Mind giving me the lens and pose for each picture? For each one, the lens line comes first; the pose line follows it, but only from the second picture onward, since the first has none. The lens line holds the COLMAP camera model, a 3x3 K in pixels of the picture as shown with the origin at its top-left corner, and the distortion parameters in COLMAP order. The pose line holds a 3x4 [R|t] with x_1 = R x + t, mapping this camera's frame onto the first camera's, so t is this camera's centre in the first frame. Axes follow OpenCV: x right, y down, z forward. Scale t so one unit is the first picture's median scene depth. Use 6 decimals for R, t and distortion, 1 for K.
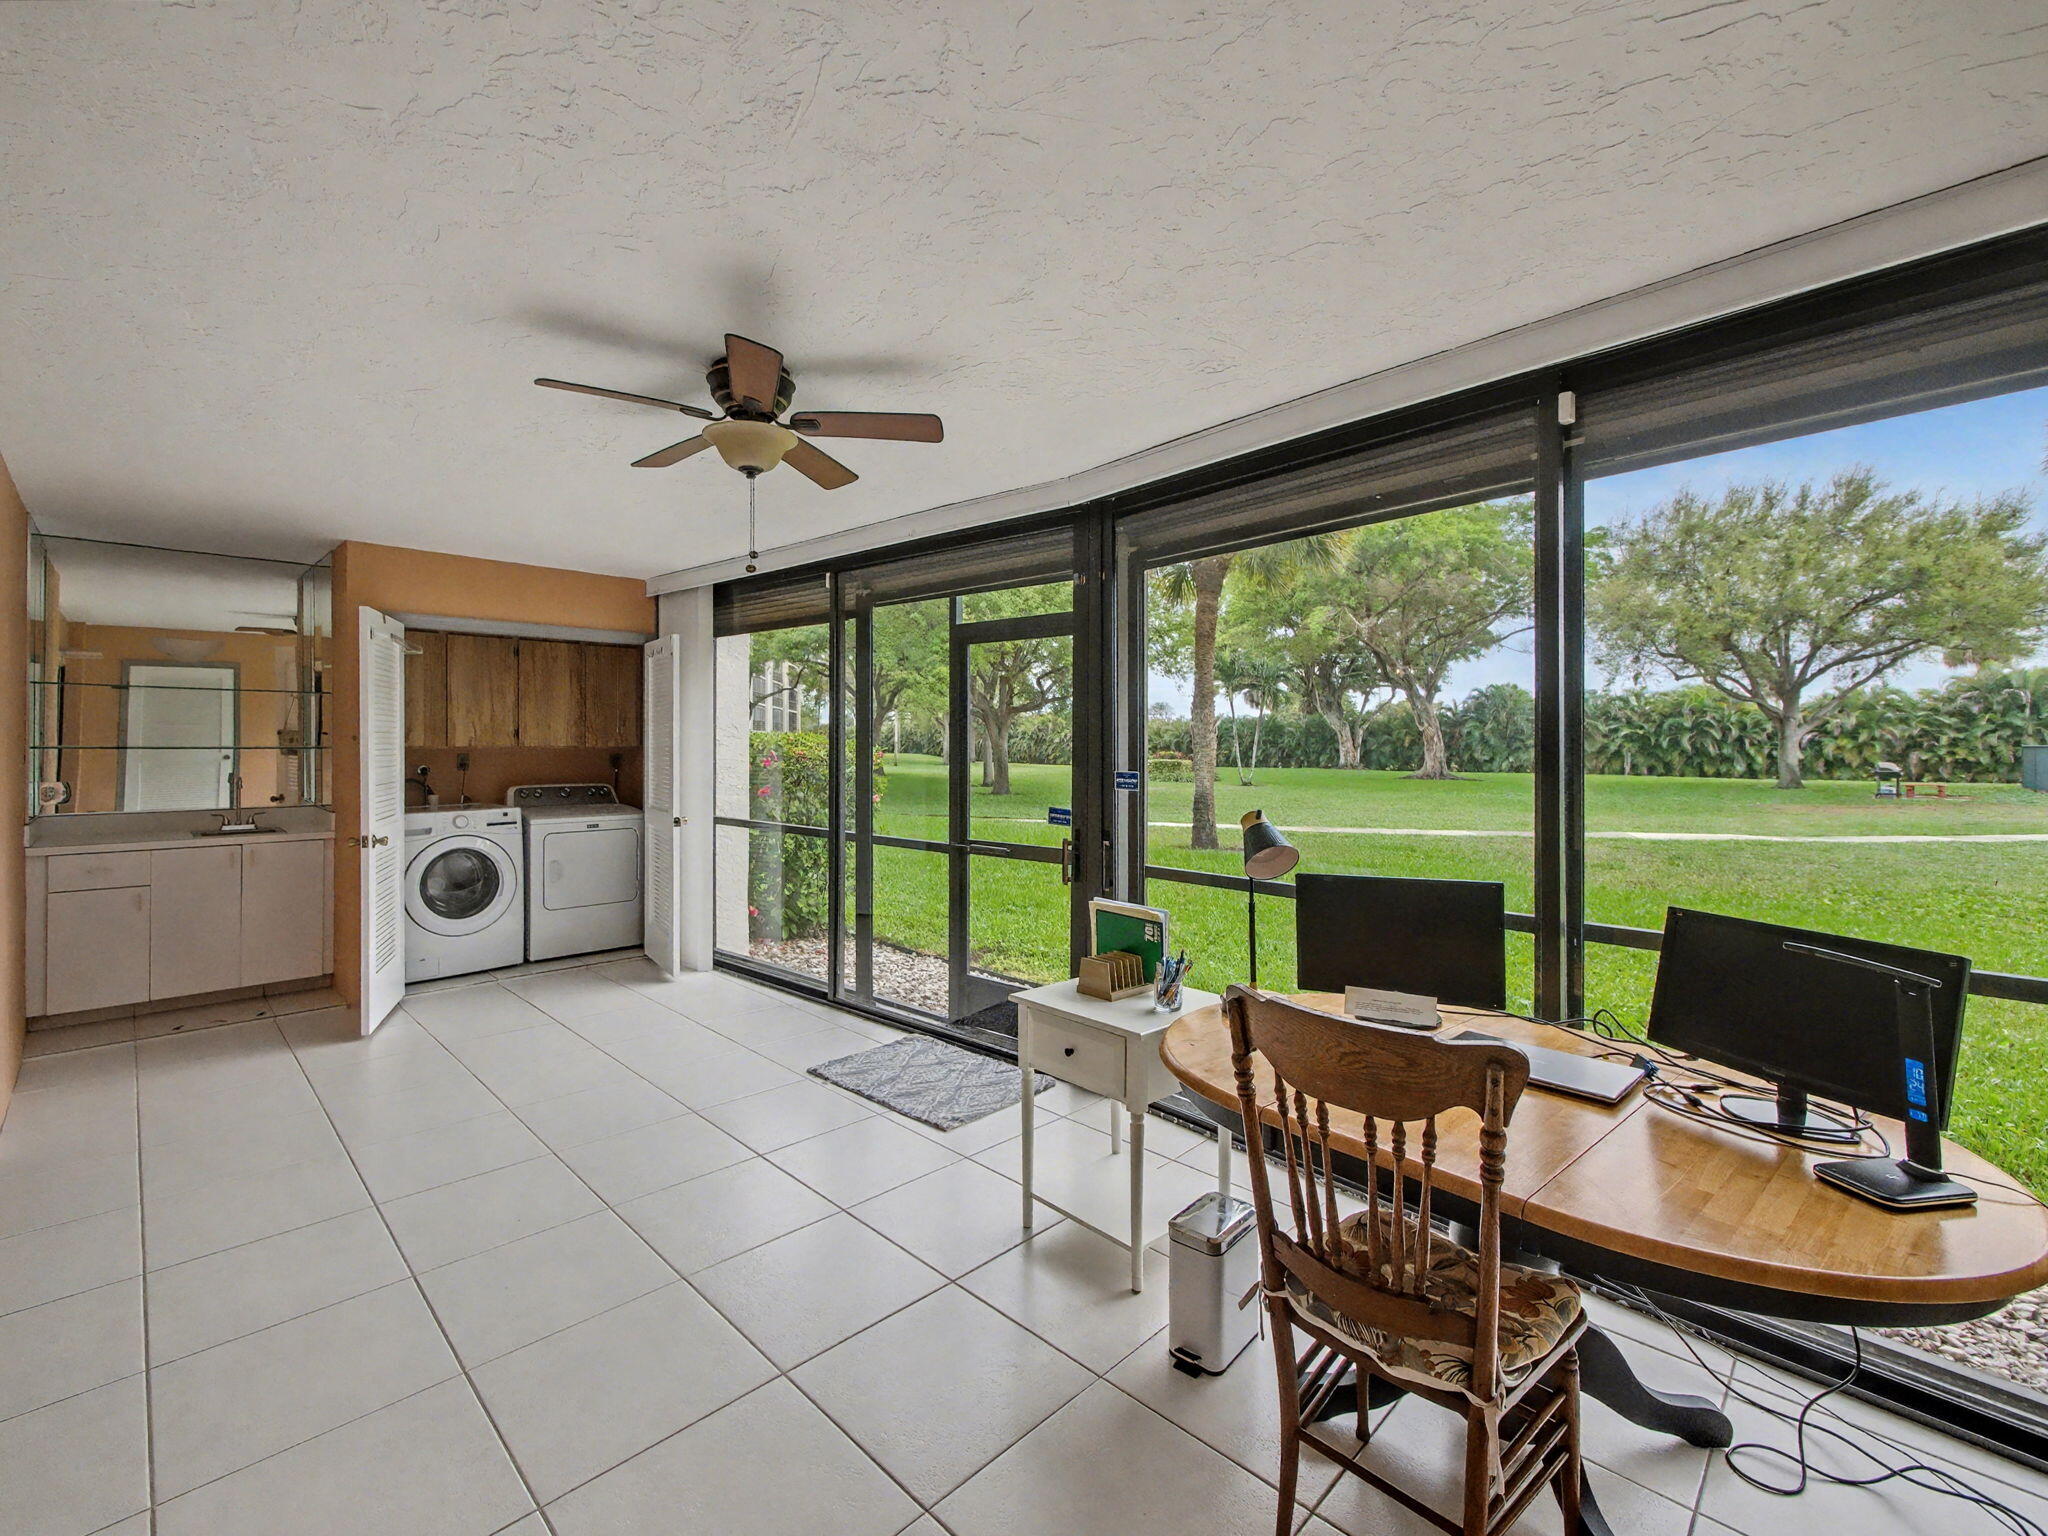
lens RADIAL K [[881.4, 0, 1018.3], [0, 881.4, 758.2], [0, 0, 1]] dist [0.005233, 0.000222]
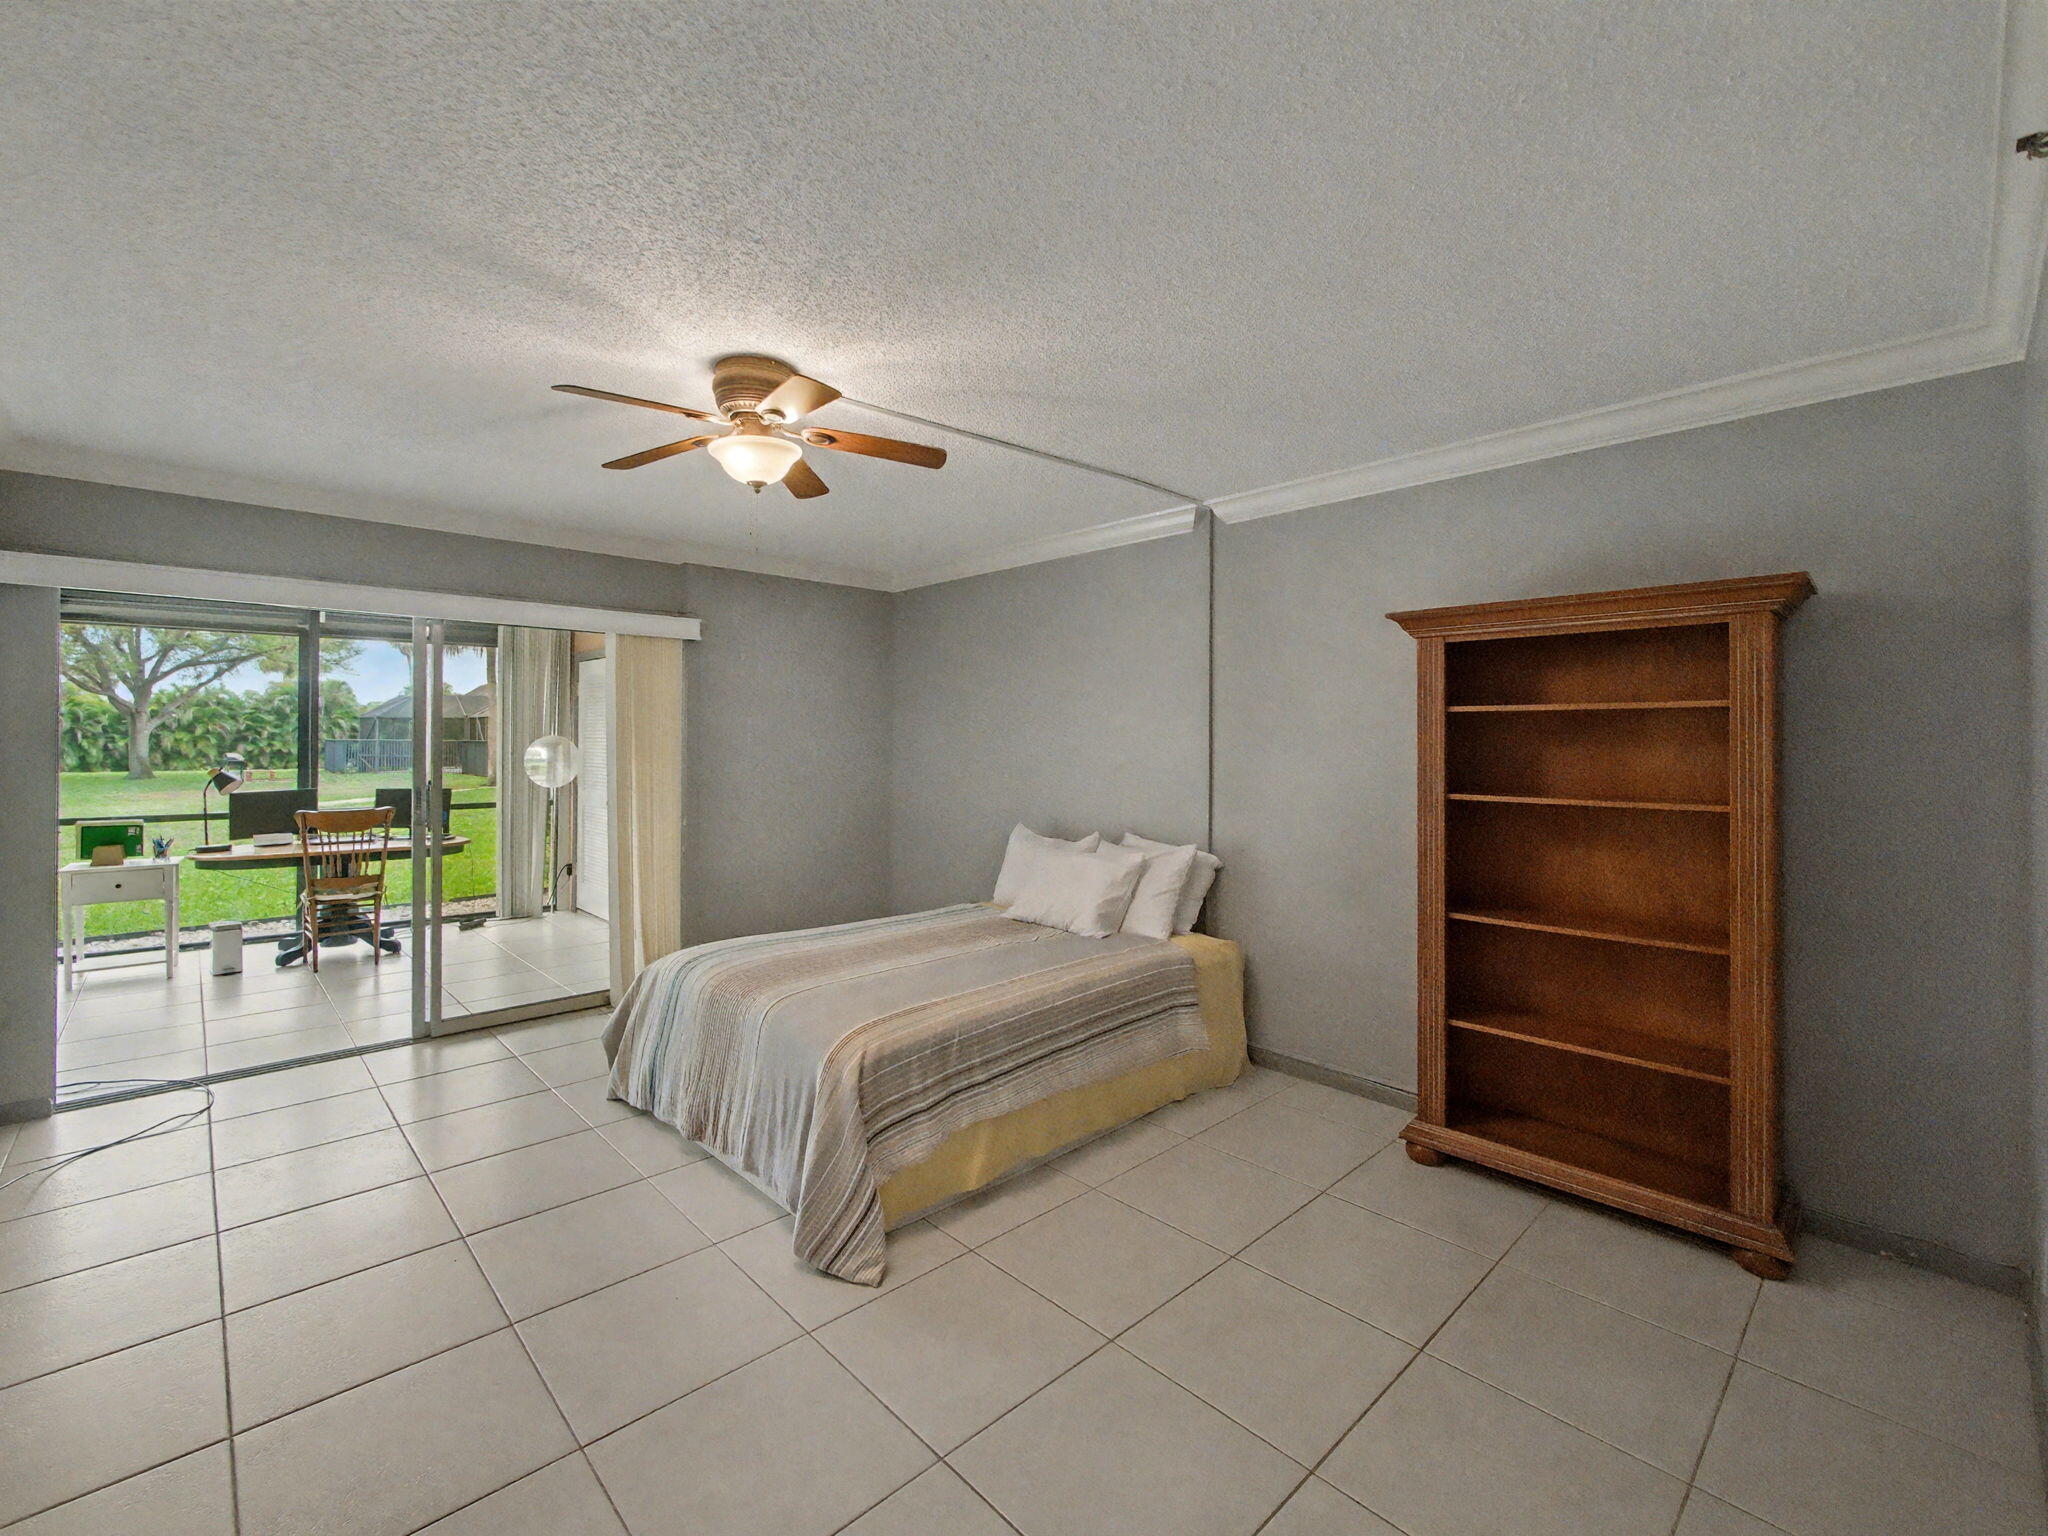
lens RADIAL K [[881.4, 0, 1018.4], [0, 881.4, 753.5], [0, 0, 1]] dist [0.005233, 0.000222]
pose [[0.040796, -0.012335, 0.999091, -0.115493], [0.008984, 0.999888, 0.011978, 0.000584], [-0.999127, 0.008487, 0.040902, -0.072799]]
